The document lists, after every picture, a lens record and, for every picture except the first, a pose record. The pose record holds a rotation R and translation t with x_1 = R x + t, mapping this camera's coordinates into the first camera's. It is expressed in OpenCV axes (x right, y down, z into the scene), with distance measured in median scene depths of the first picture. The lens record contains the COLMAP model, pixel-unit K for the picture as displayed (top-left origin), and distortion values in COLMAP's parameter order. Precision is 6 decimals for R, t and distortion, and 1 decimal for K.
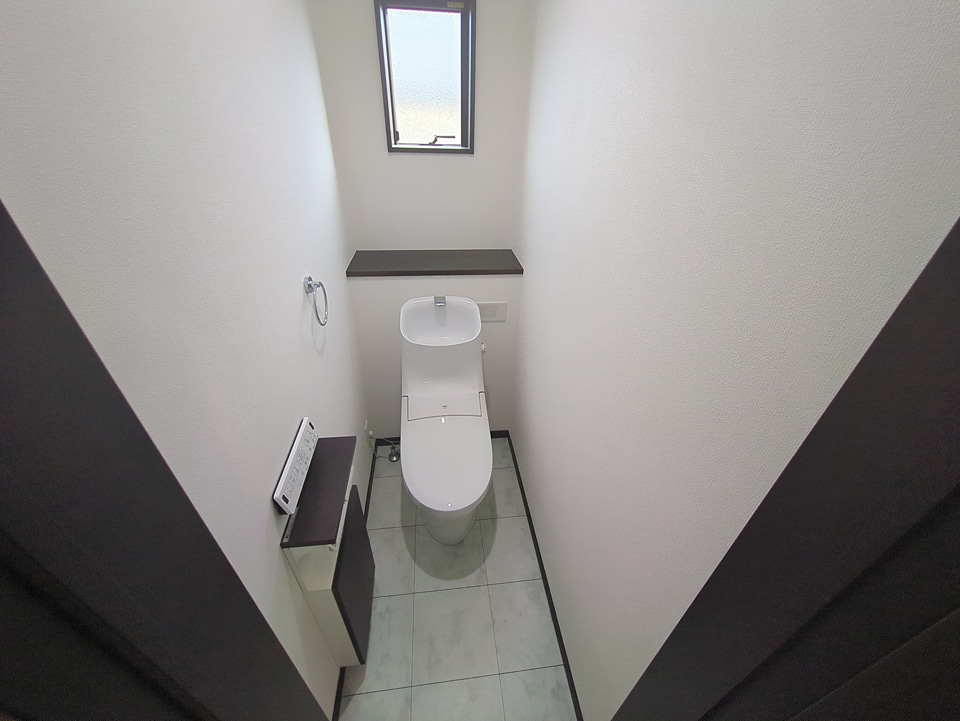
lens RADIAL K [[380.6, 0, 481.1], [0, 380.6, 359.7], [0, 0, 1]] dist [-0.003569, 0.002104]
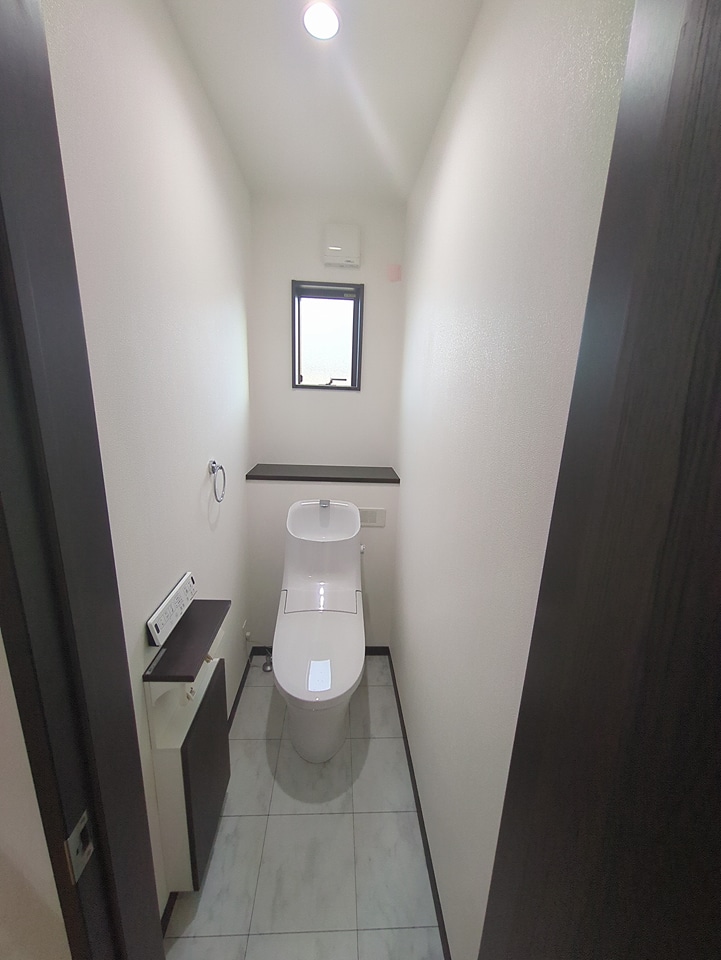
lens RADIAL K [[380.6, 0, 356.8], [0, 380.6, 472.2], [0, 0, 1]] dist [-0.003569, 0.002104]
pose [[0.997488, 0.021367, -0.067533, 0.065654], [-0.043495, 0.937263, -0.345899, 0.155193], [0.055905, 0.347967, 0.935838, -0.080876]]
